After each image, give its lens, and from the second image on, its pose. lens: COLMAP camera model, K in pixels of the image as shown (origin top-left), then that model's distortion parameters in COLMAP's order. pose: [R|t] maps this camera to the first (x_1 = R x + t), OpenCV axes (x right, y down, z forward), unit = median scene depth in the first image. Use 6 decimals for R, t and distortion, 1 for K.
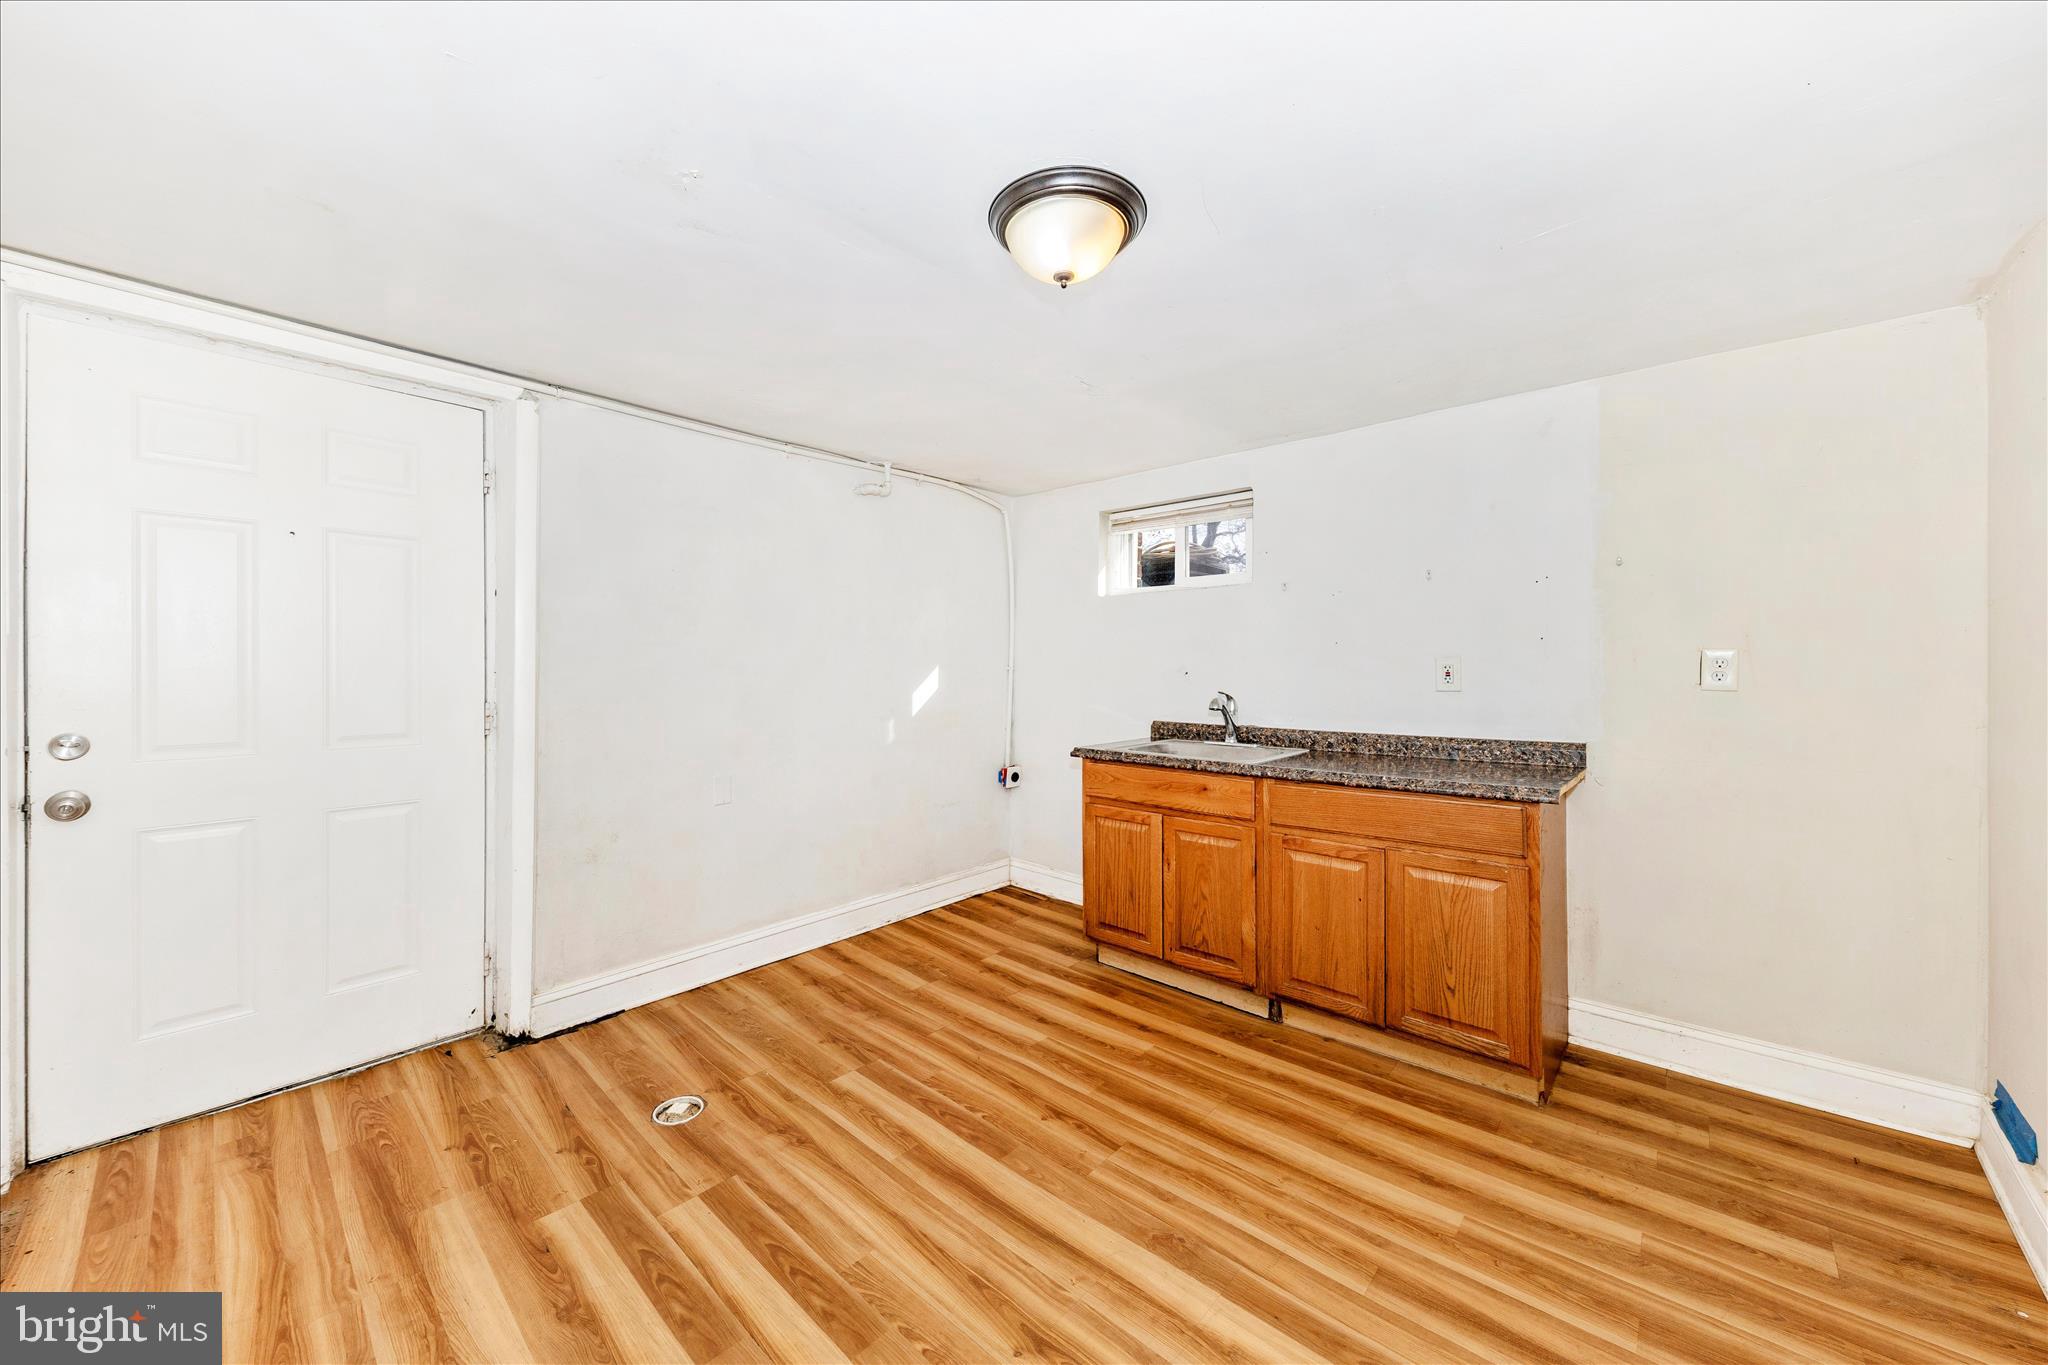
lens RADIAL K [[723.7, 0, 1024.0], [0, 723.7, 682.5], [0, 0, 1]] dist [0.000223, -0.000210]
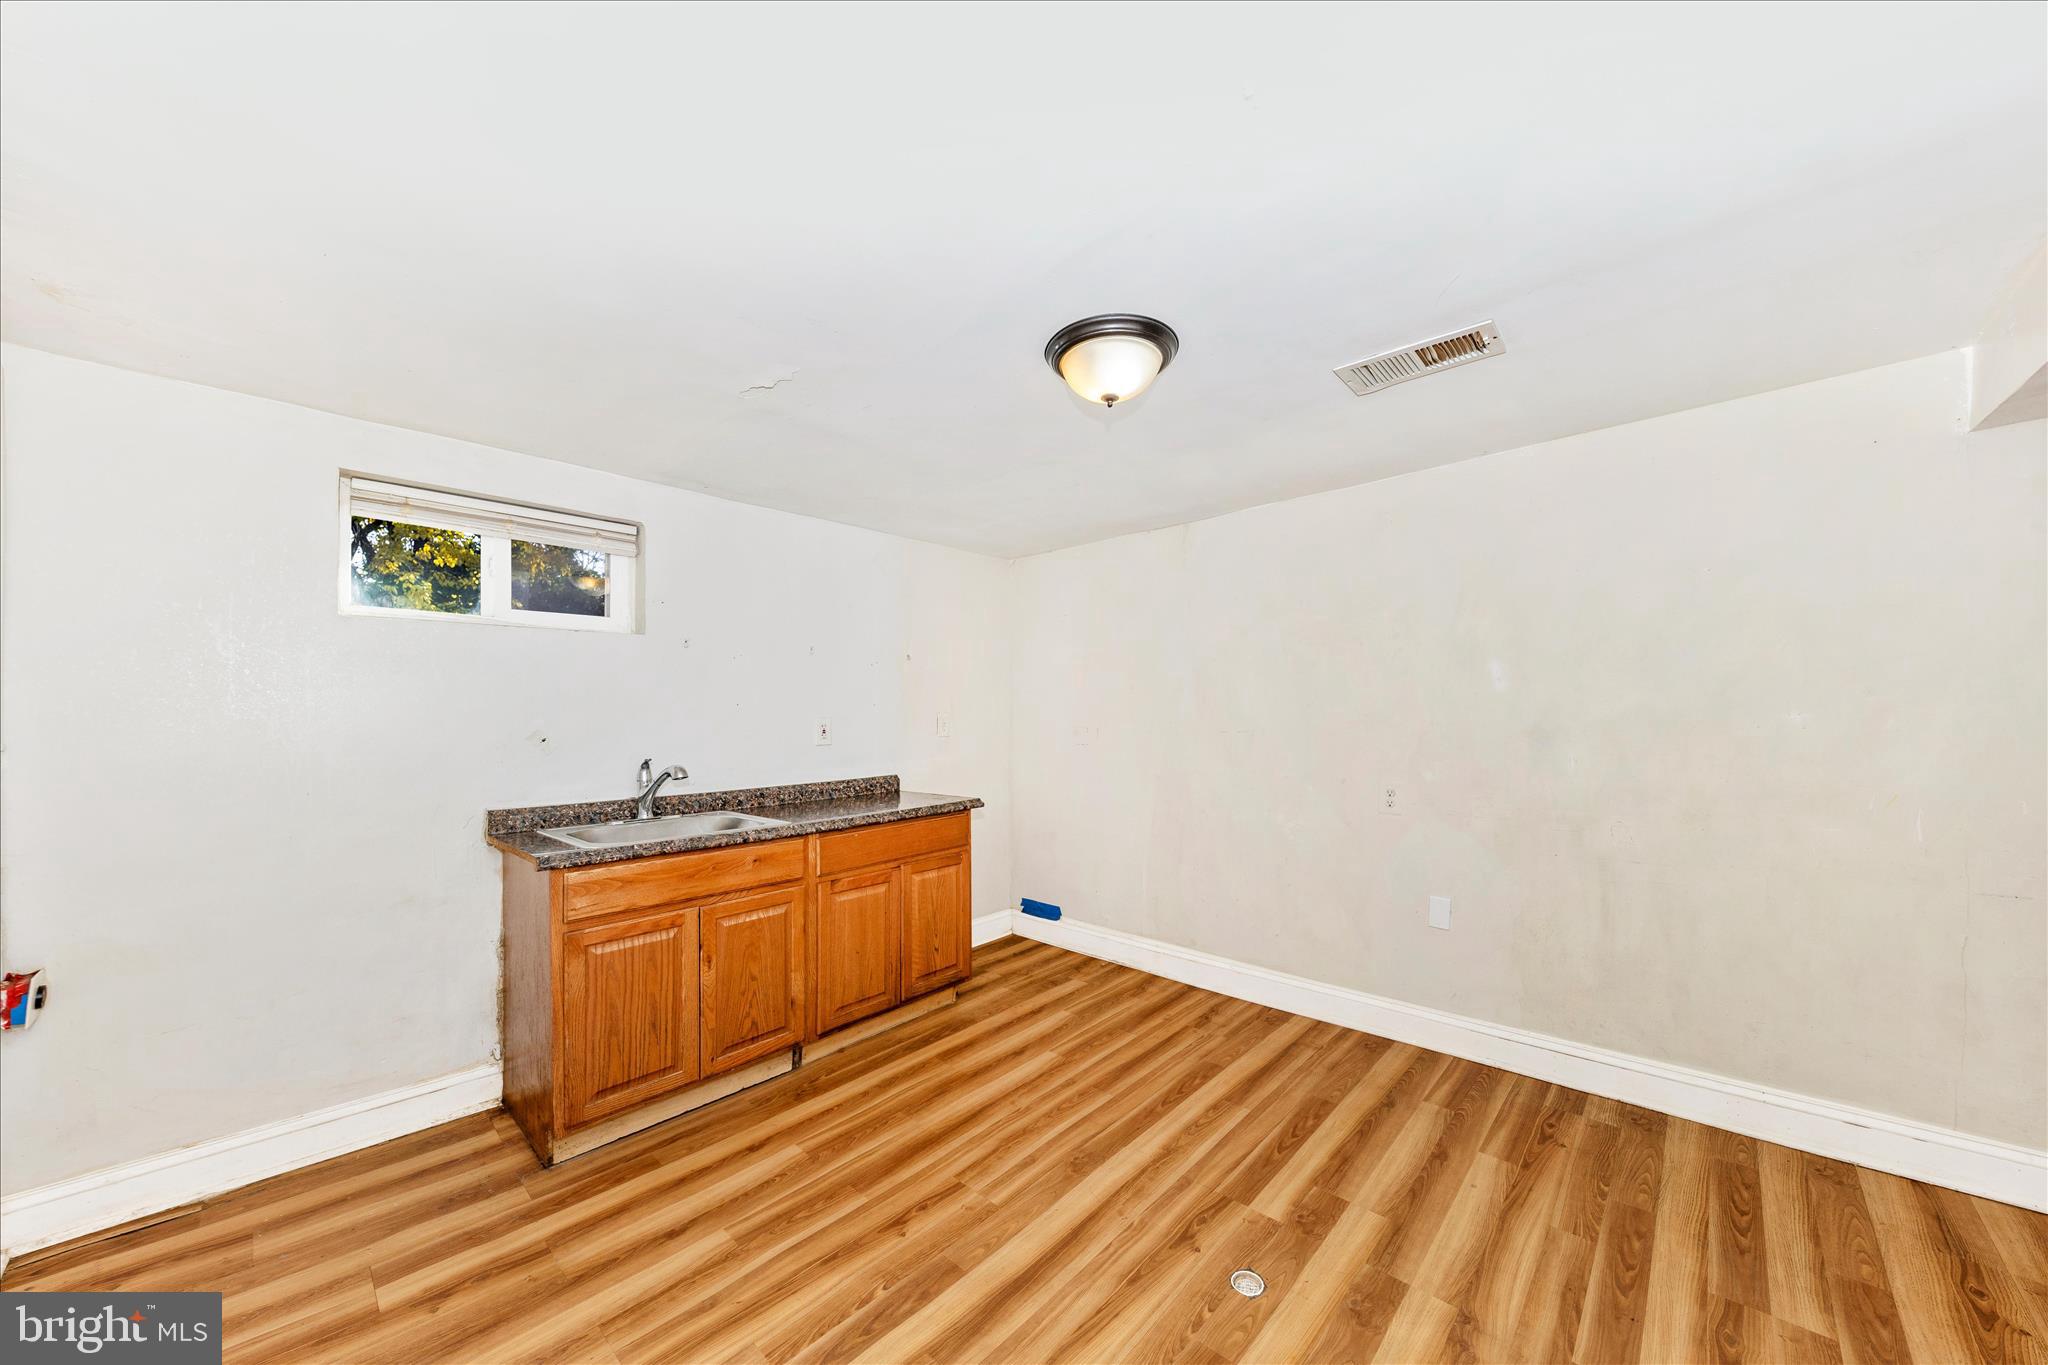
lens RADIAL K [[701.0, 0, 1021.4], [0, 701.0, 735.0], [0, 0, 1]] dist [0.001293, -0.003519]
pose [[0.037311, -0.026238, 0.998959, -0.748830], [0.036670, 0.999018, 0.024870, -0.028556], [-0.998631, 0.035704, 0.038237, 0.731209]]
